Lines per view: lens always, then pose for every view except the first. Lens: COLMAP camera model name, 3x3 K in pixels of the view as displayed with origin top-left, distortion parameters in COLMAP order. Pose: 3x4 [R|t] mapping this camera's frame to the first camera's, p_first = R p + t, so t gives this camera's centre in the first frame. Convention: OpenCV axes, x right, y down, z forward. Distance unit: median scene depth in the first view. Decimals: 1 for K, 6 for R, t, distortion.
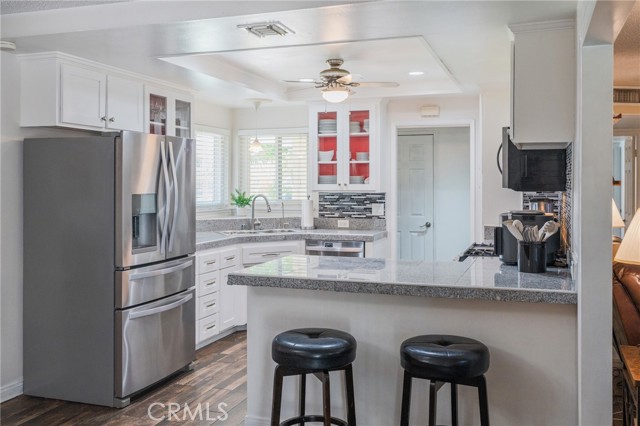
lens RADIAL K [[636.4, 0, 318.4], [0, 636.4, 198.8], [0, 0, 1]] dist [0.003253, 0.005590]
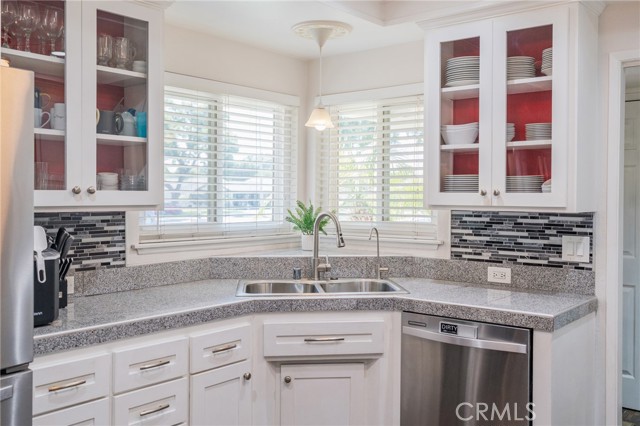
lens RADIAL K [[636.4, 0, 318.4], [0, 636.4, 198.8], [0, 0, 1]] dist [0.003253, 0.005590]
pose [[0.939865, 0.008593, -0.341437, 0.075556], [-0.015030, 0.999756, -0.016212, -0.008881], [0.341214, 0.020369, 0.939765, 0.506715]]
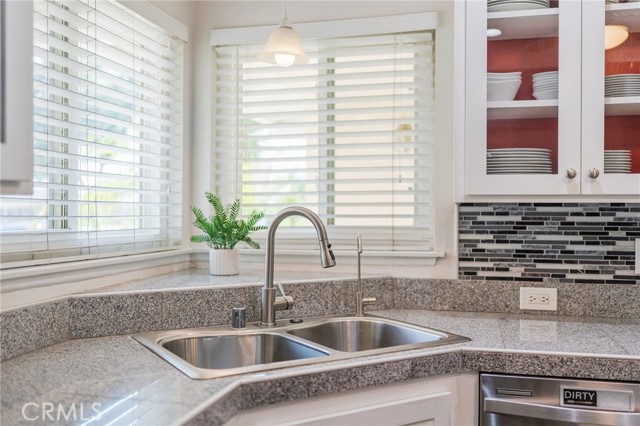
lens RADIAL K [[641.8, 0, 320.0], [0, 641.8, 213.0], [0, 0, 1]] dist [0.004588, 0.005489]
pose [[0.994549, 0.005443, 0.104132, -0.110303], [-0.003025, 0.999722, -0.023362, 0.002624], [-0.104230, 0.022920, 0.994289, 0.688728]]
